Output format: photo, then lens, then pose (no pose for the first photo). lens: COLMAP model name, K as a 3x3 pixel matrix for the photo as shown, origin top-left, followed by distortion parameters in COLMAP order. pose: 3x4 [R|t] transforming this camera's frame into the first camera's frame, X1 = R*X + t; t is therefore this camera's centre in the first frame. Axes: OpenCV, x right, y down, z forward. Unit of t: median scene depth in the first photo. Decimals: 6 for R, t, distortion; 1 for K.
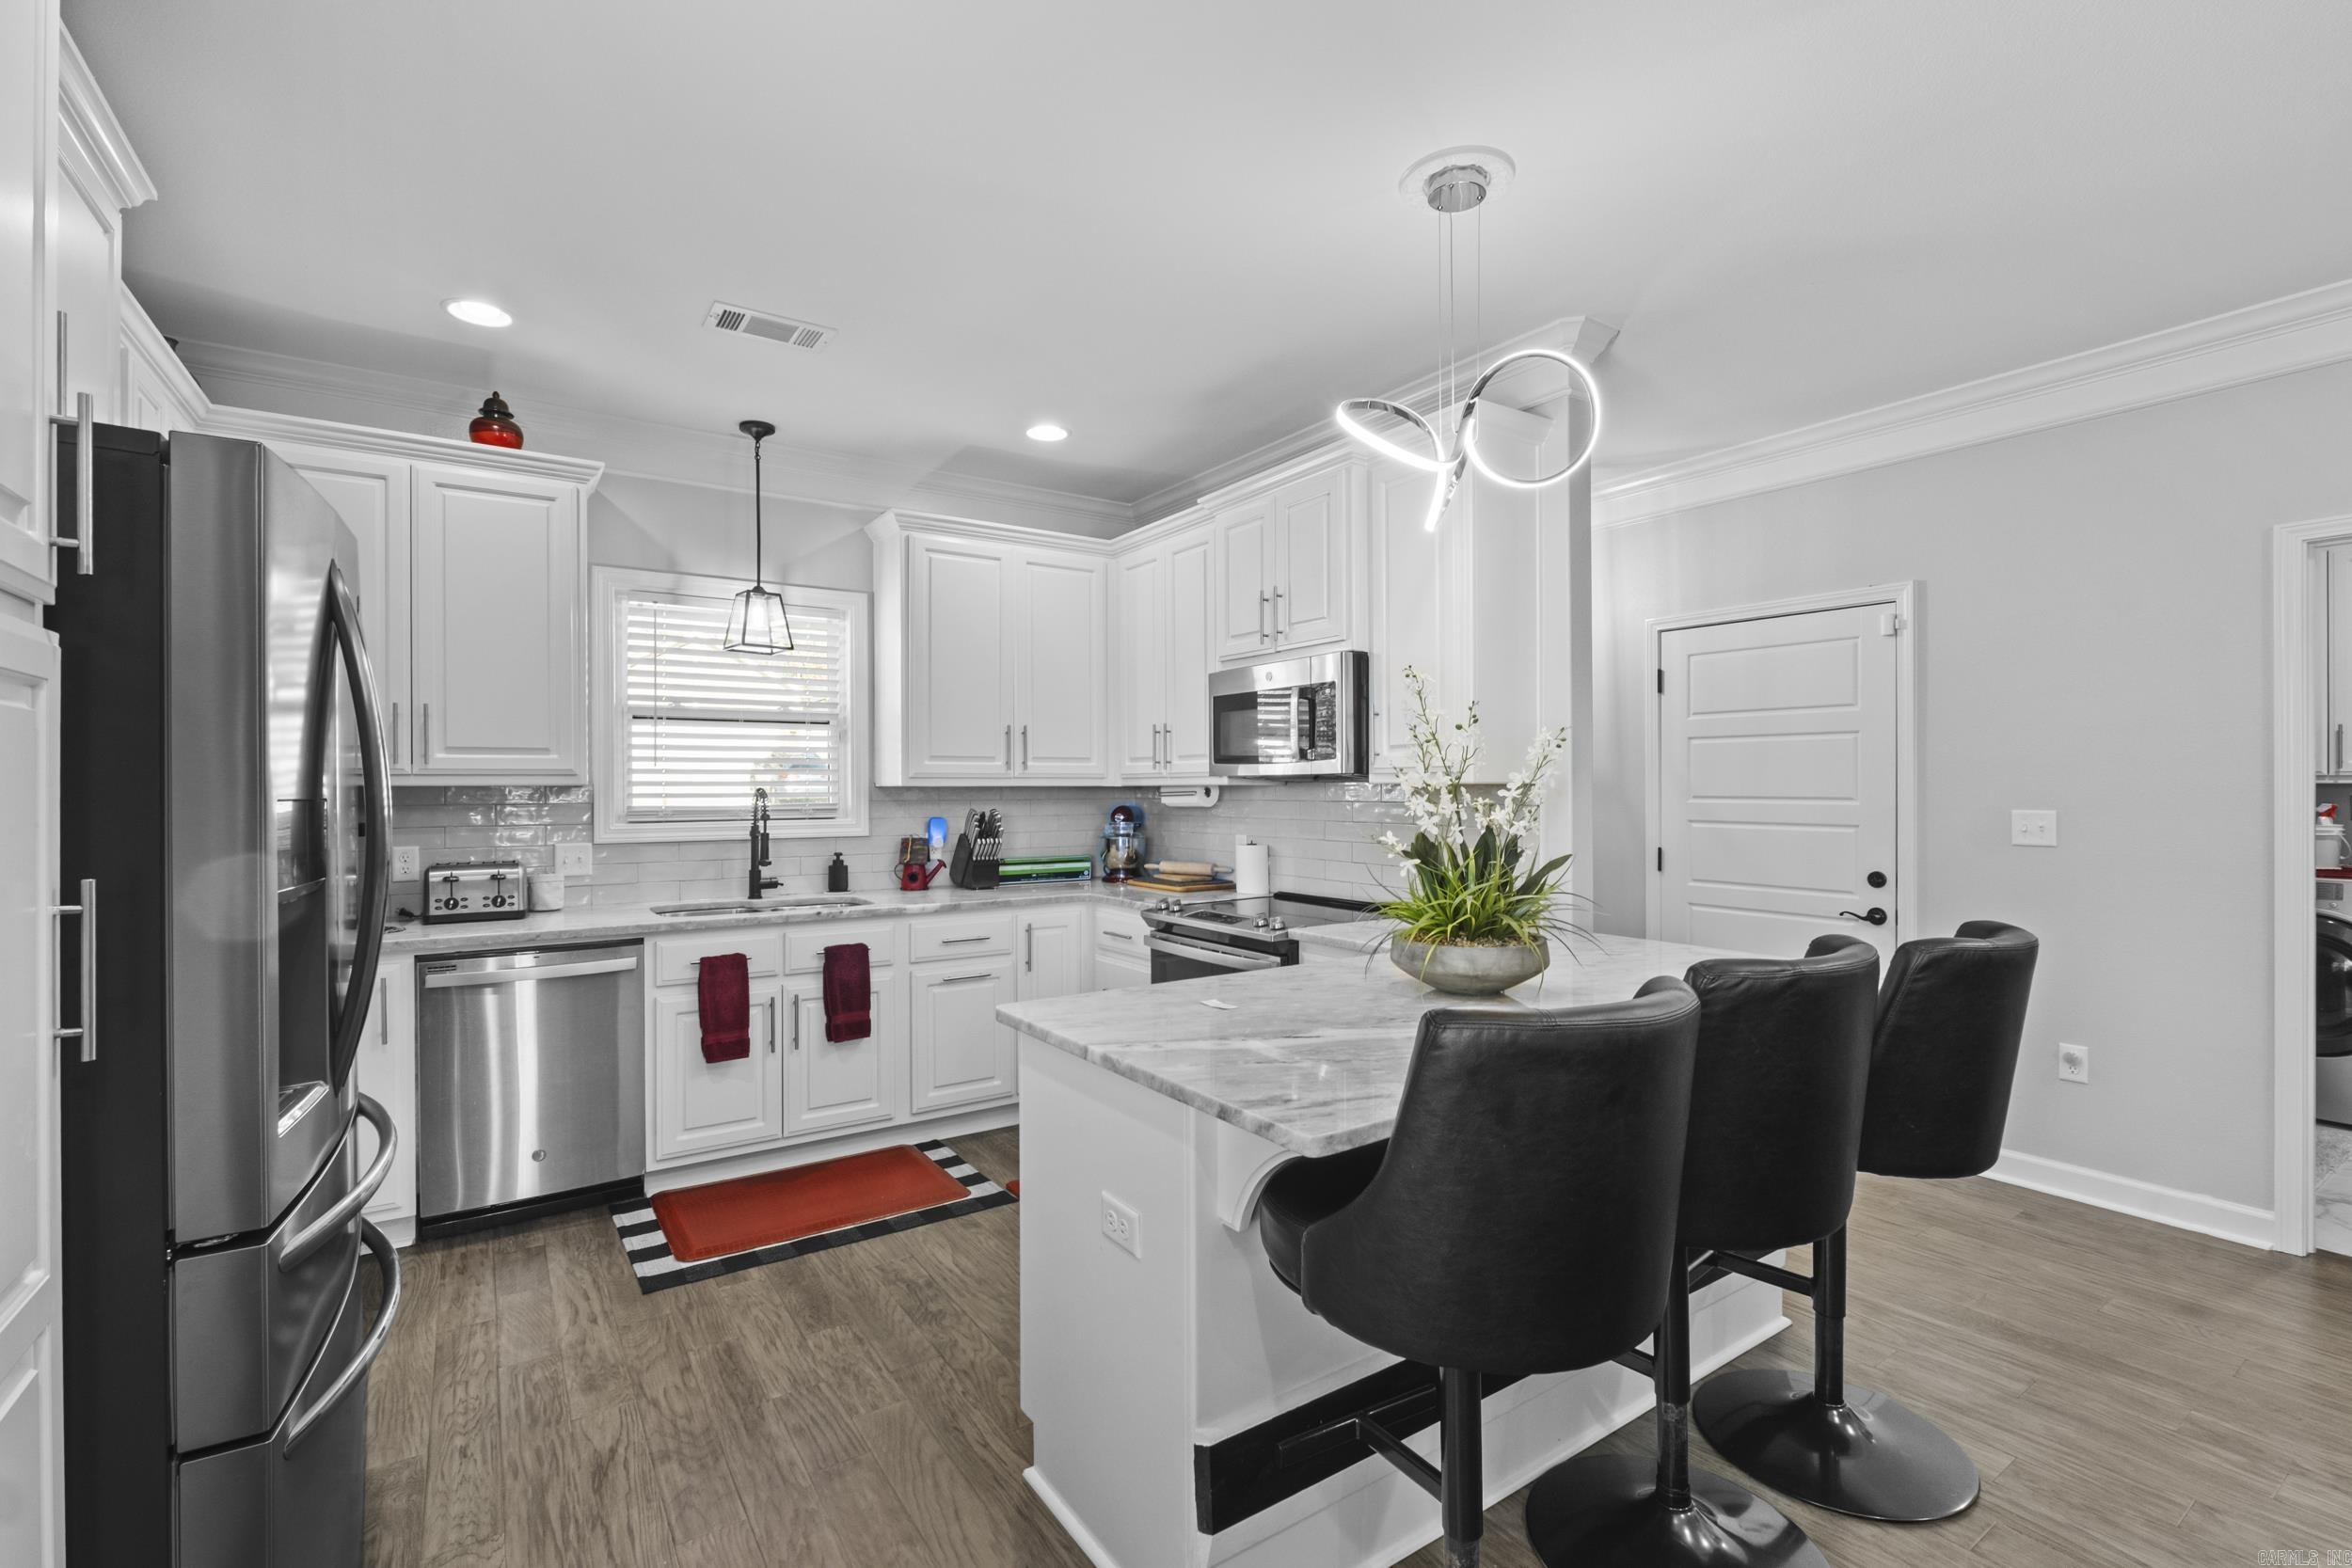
lens RADIAL K [[1021.1, 0, 1175.3], [0, 1021.1, 786.2], [0, 0, 1]] dist [-0.013142, 0.000997]
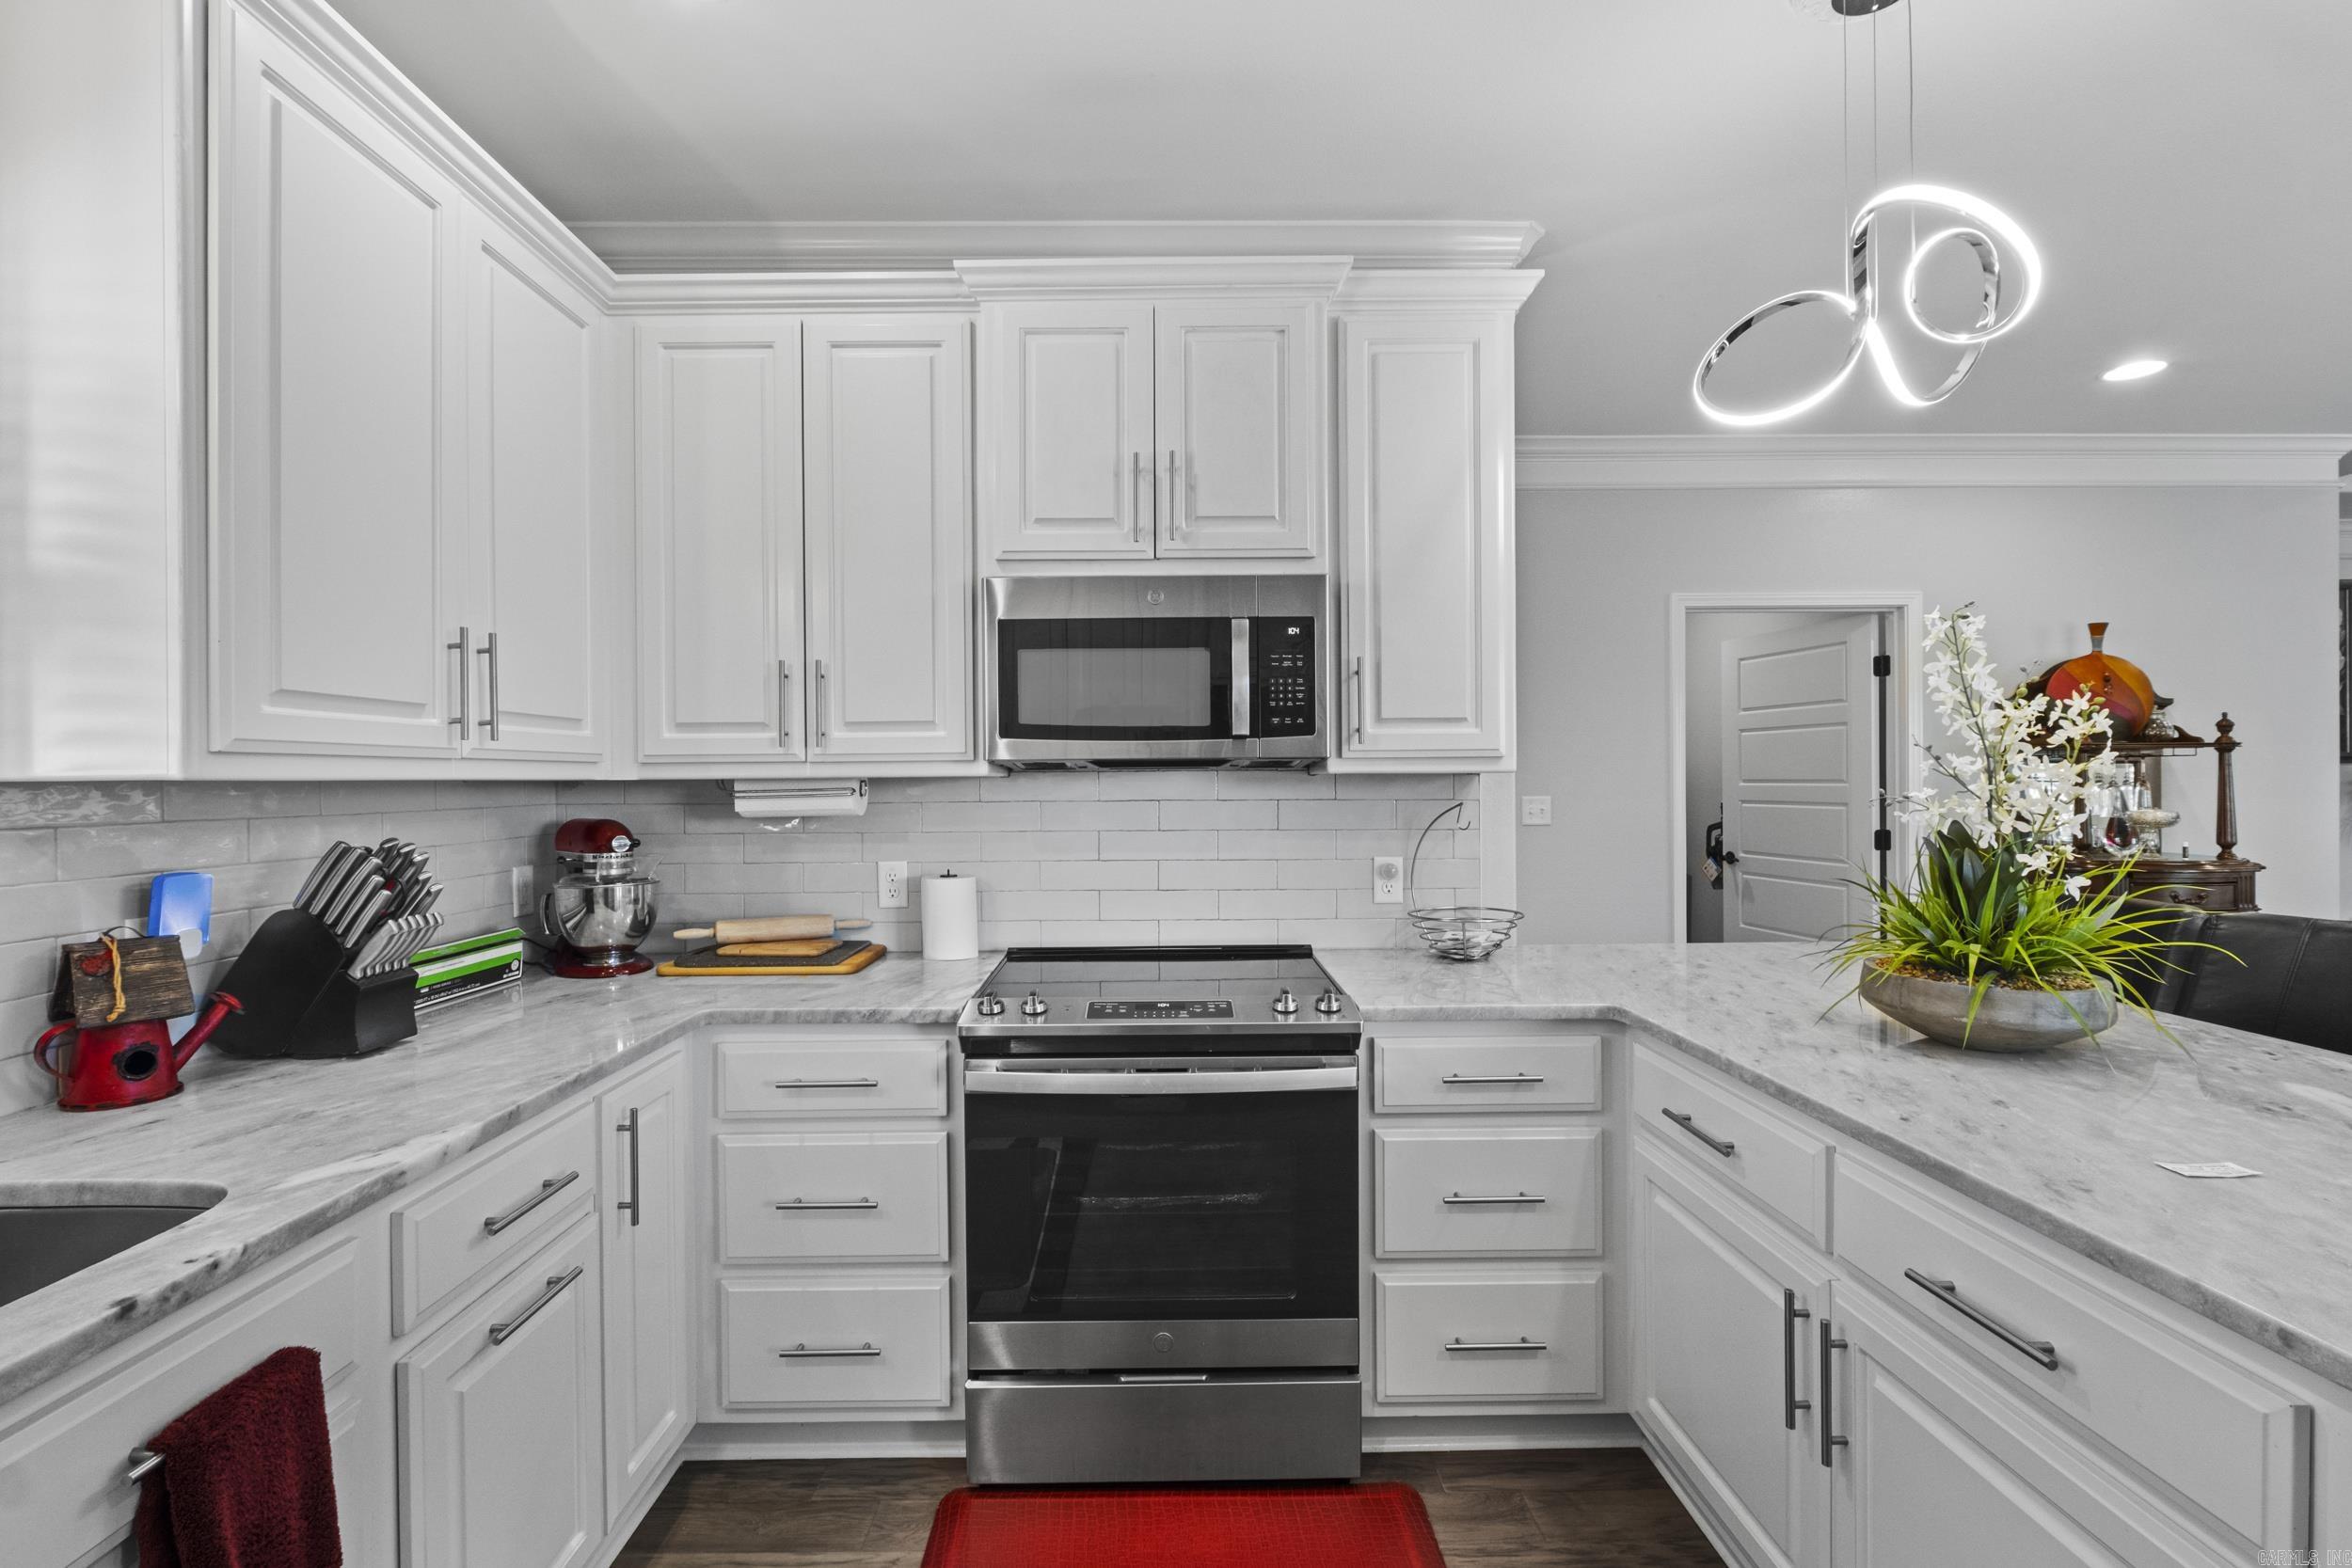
lens RADIAL K [[1021.1, 0, 1174.1], [0, 1021.1, 777.2], [0, 0, 1]] dist [-0.013142, 0.000997]
pose [[0.539161, -0.000063, 0.842203, -0.346823], [0.006132, 0.999974, -0.003851, 0.002548], [-0.842180, 0.007241, 0.539148, 0.546909]]
